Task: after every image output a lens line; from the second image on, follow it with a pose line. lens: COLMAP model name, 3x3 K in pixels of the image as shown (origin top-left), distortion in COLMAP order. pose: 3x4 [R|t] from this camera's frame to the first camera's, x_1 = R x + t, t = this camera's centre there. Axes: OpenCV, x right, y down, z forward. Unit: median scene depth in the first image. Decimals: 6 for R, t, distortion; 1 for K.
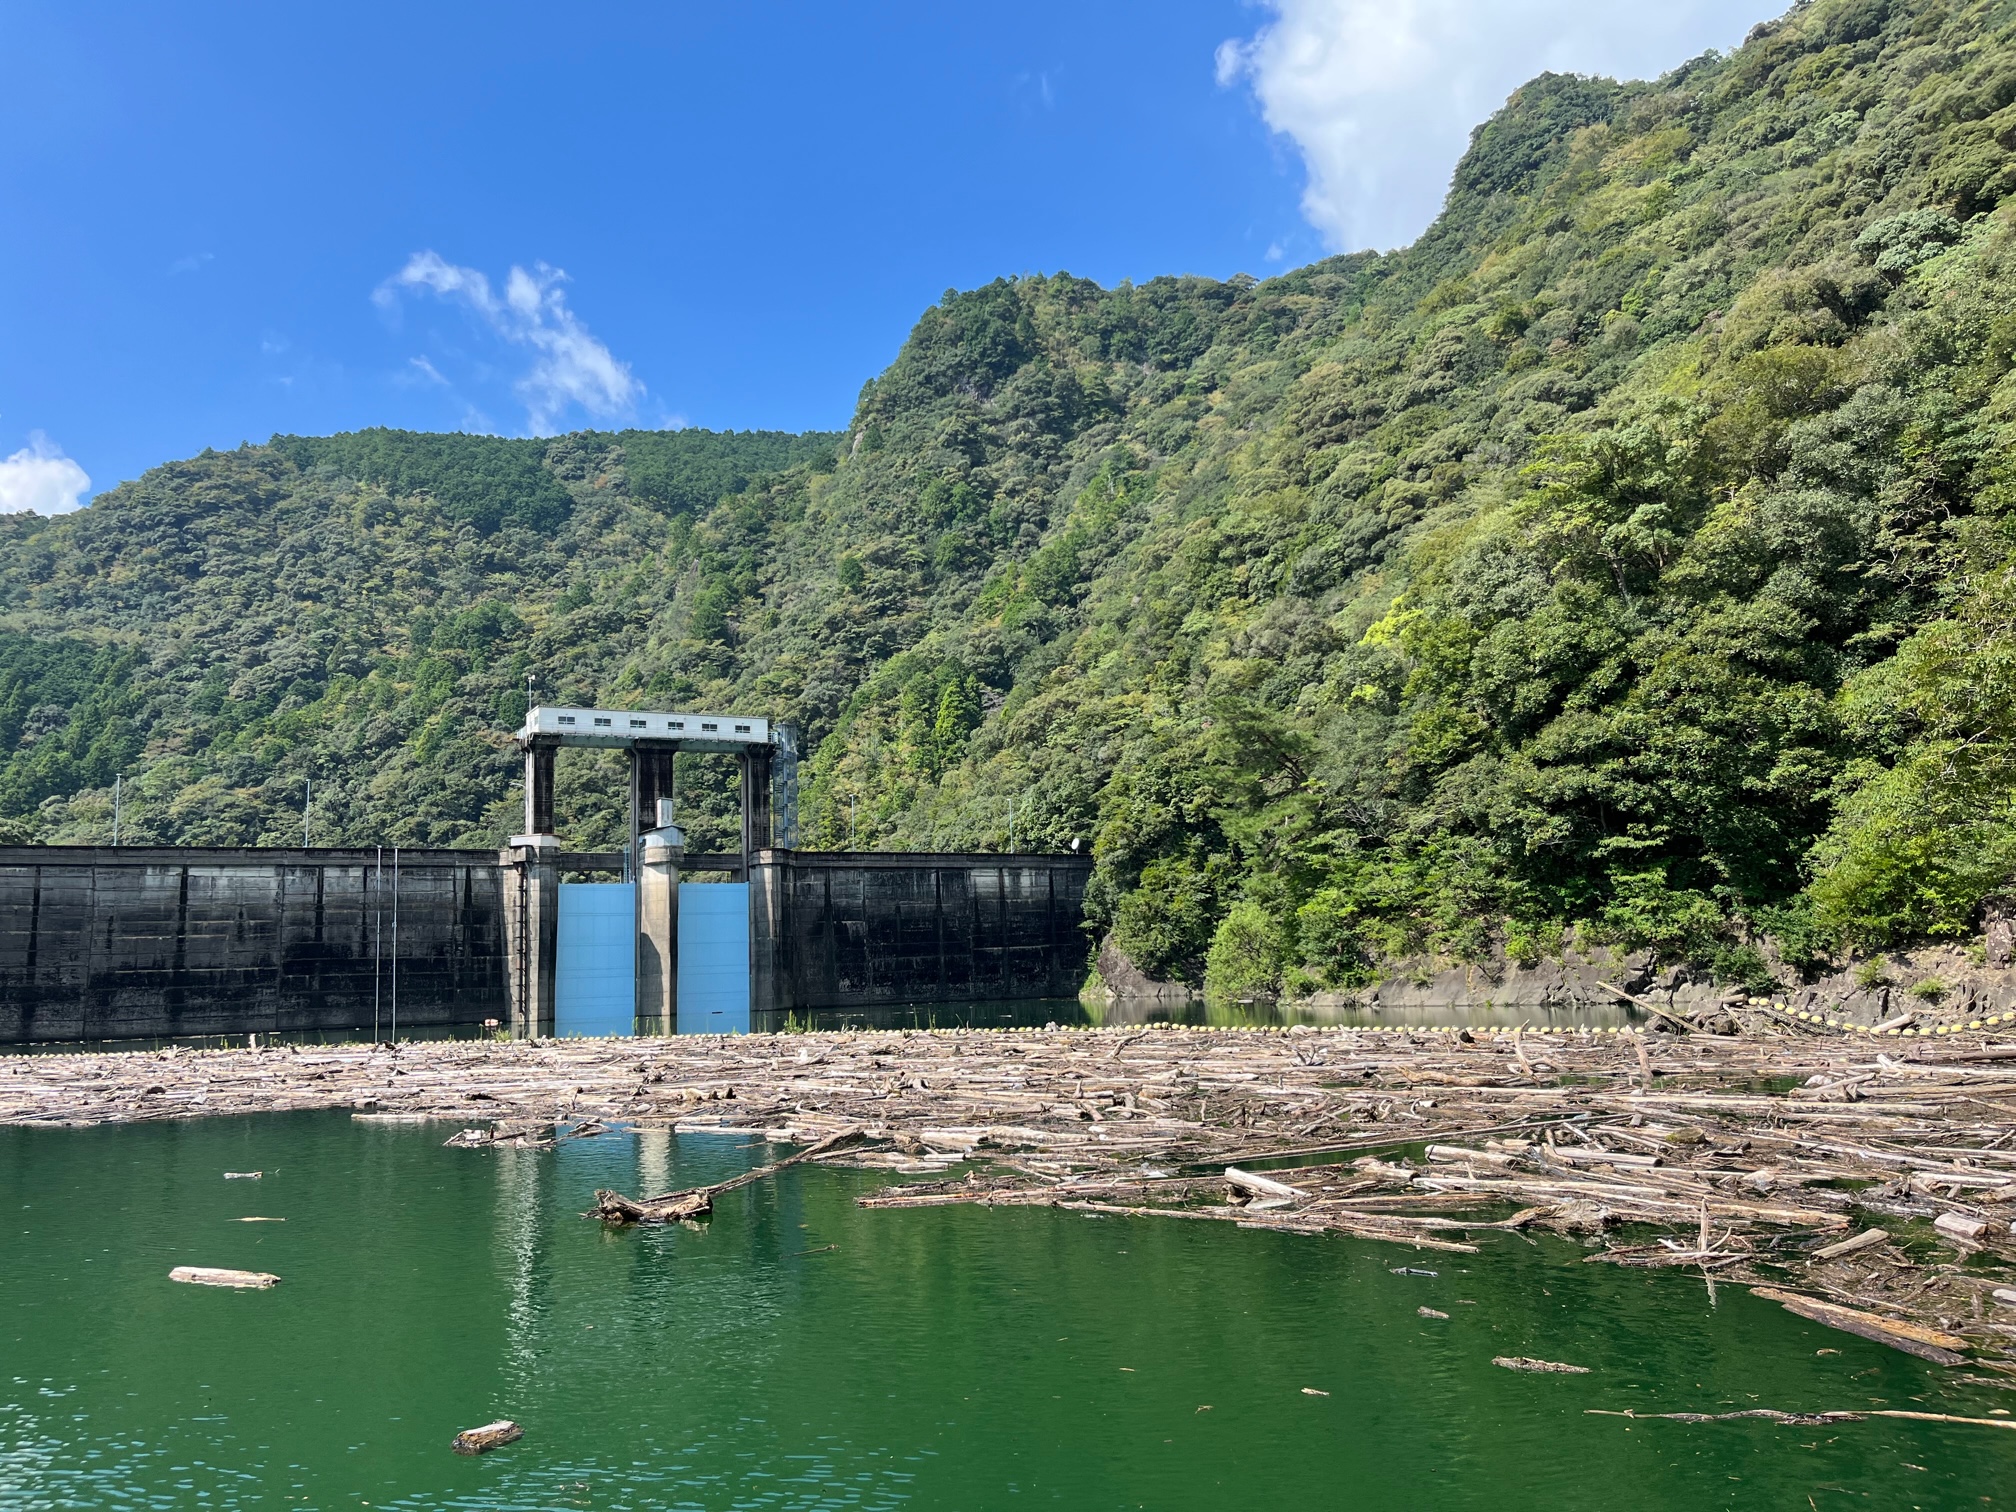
lens RADIAL K [[1541.6, 0, 1008.0], [0, 1541.6, 756.0], [0, 0, 1]] dist [0.042437, -0.103307]
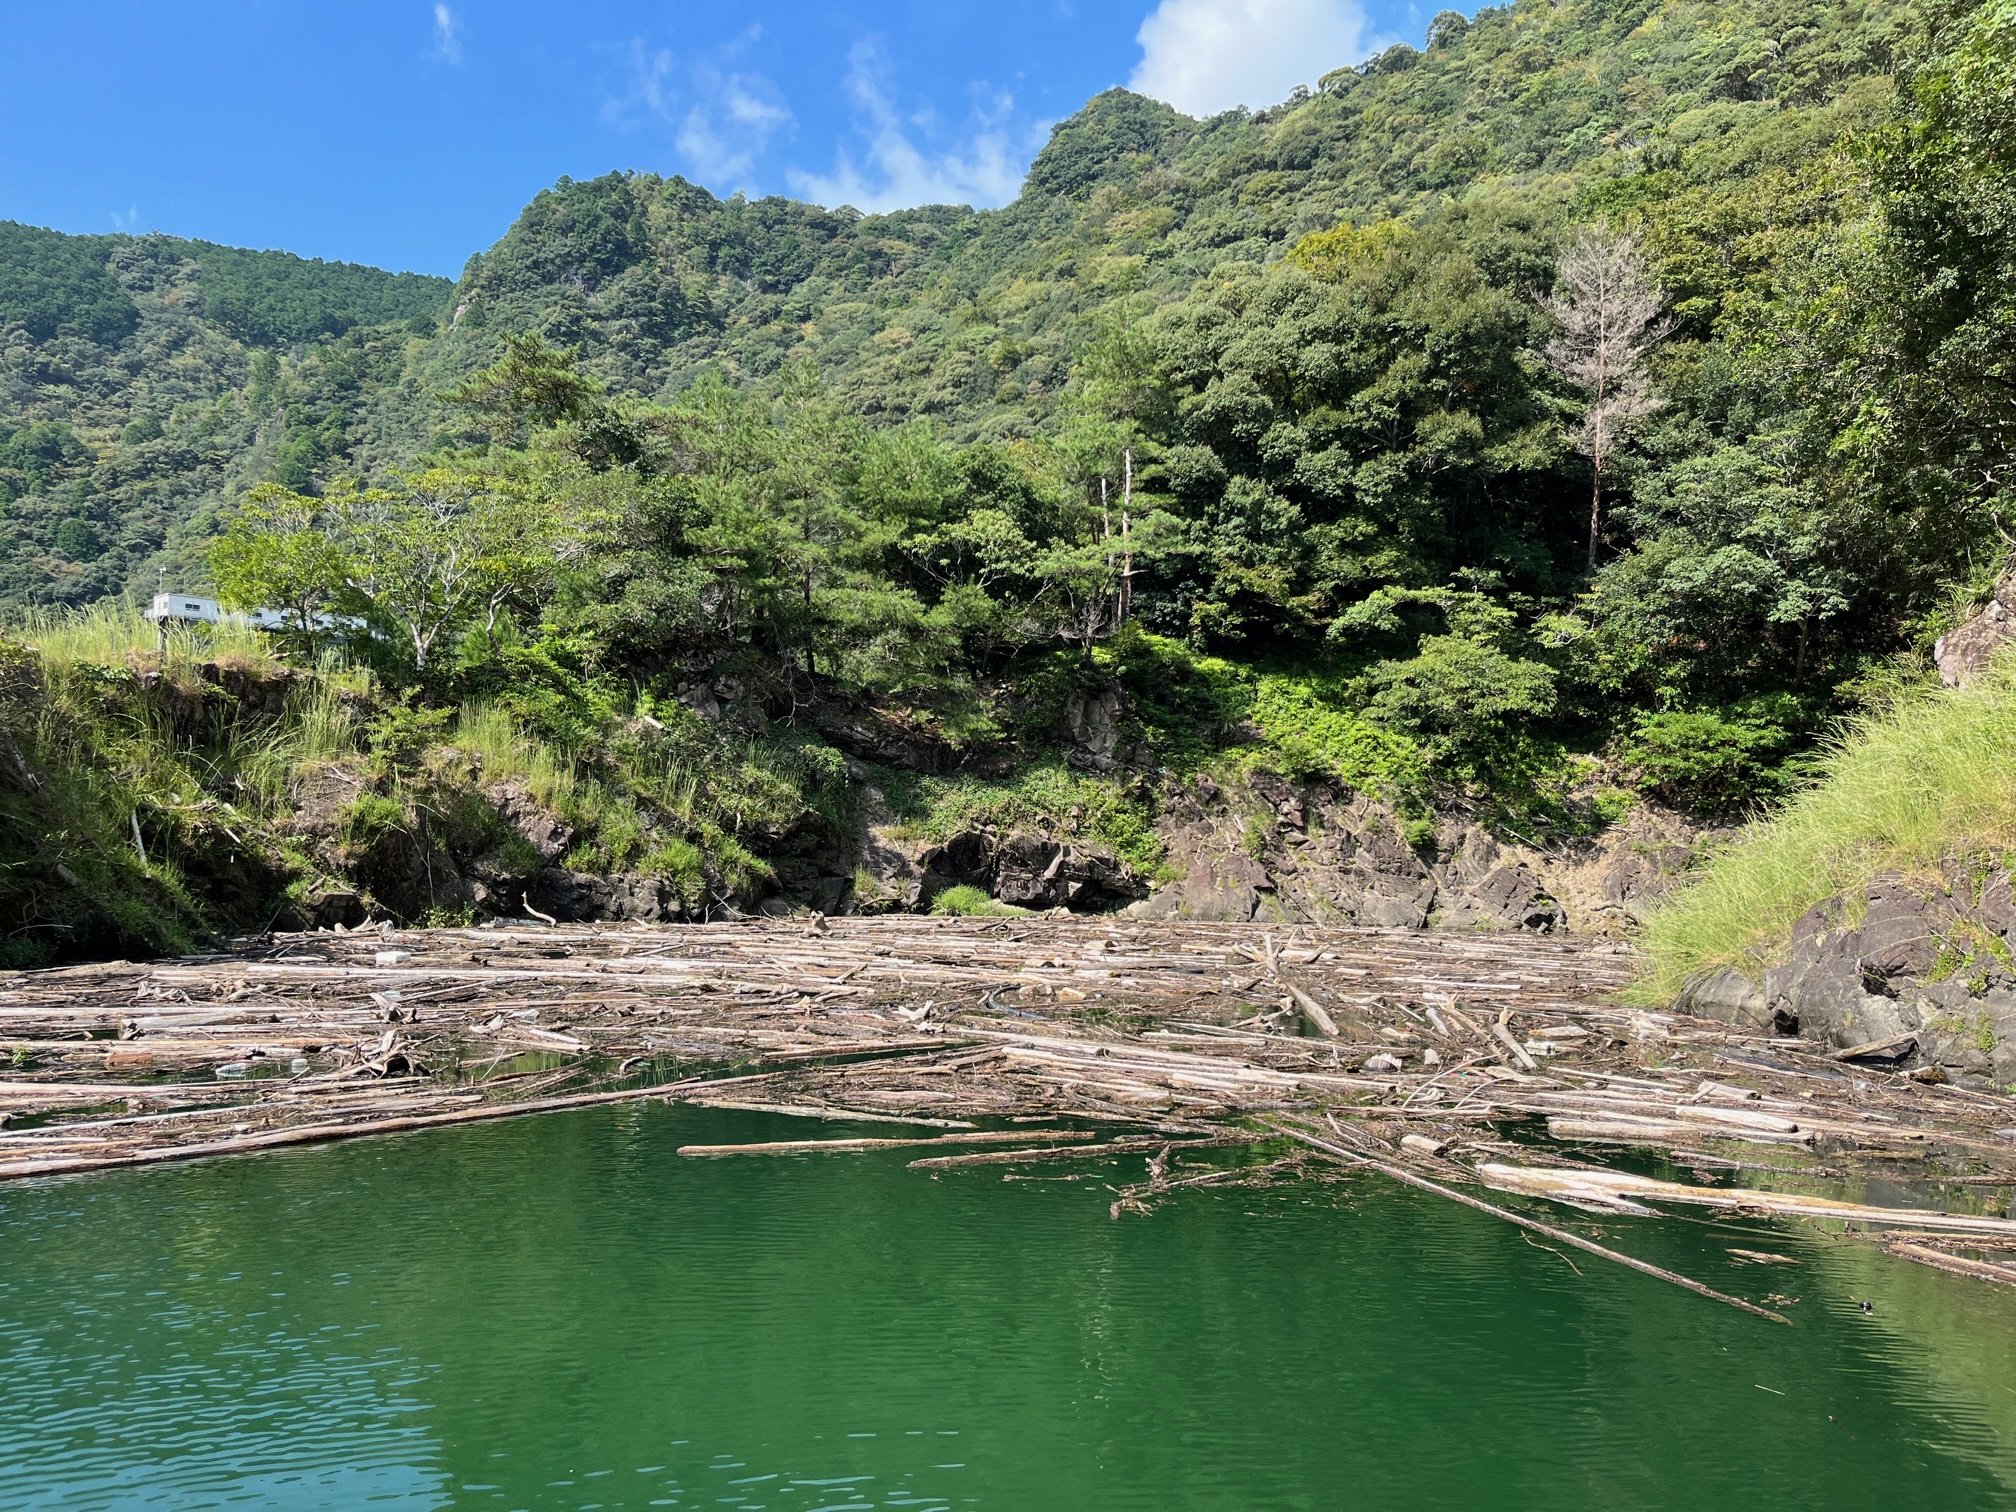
lens RADIAL K [[1511.3, 0, 1055.6], [0, 1511.3, 742.9], [0, 0, 1]] dist [0.060440, -0.101932]
pose [[0.952970, 0.078381, 0.292754, 0.007681], [-0.099978, 0.993207, 0.059529, -0.018861], [-0.286100, -0.085998, 0.954333, -0.122652]]
